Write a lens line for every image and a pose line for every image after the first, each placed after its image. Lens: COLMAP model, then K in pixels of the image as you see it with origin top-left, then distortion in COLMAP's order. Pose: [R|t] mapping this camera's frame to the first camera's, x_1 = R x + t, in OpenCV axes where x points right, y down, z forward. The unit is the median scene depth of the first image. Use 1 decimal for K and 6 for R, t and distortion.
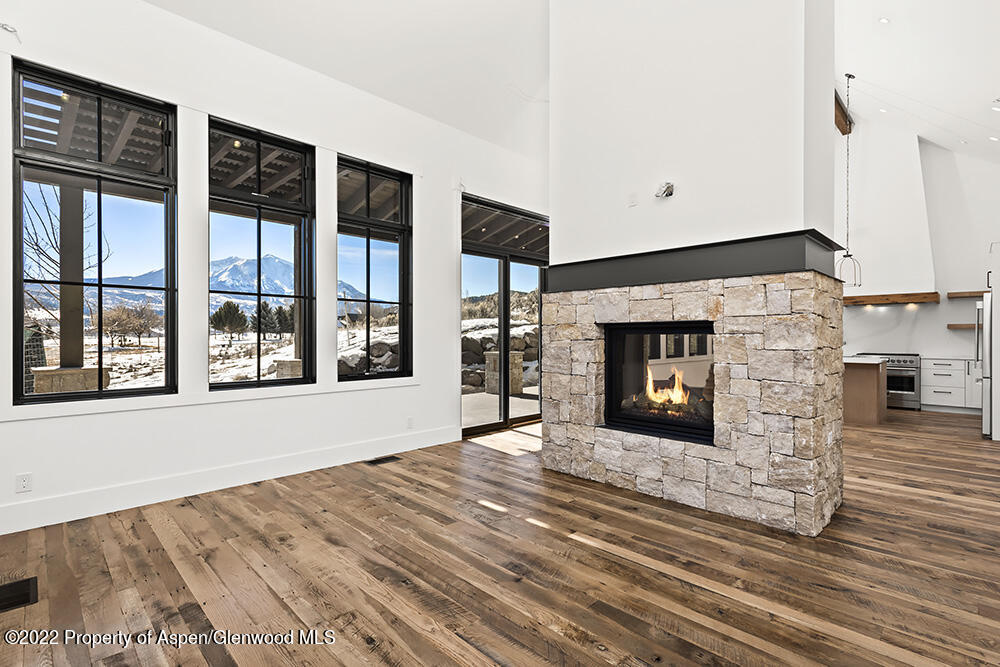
lens RADIAL K [[472.5, 0, 505.5], [0, 472.5, 335.0], [0, 0, 1]] dist [0.021840, -0.011341]
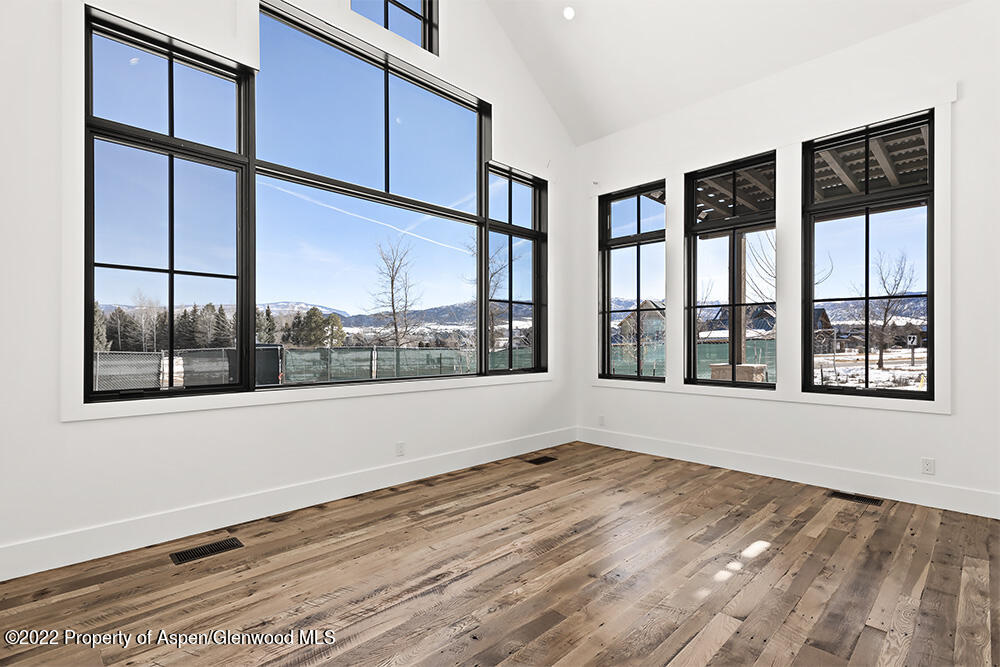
lens RADIAL K [[472.5, 0, 505.5], [0, 472.5, 335.0], [0, 0, 1]] dist [0.021840, -0.011341]
pose [[-0.015842, -0.014077, -0.999775, 0.853053], [0.001482, 0.999899, -0.014102, 0.002907], [0.999873, -0.001706, -0.015819, 0.656076]]
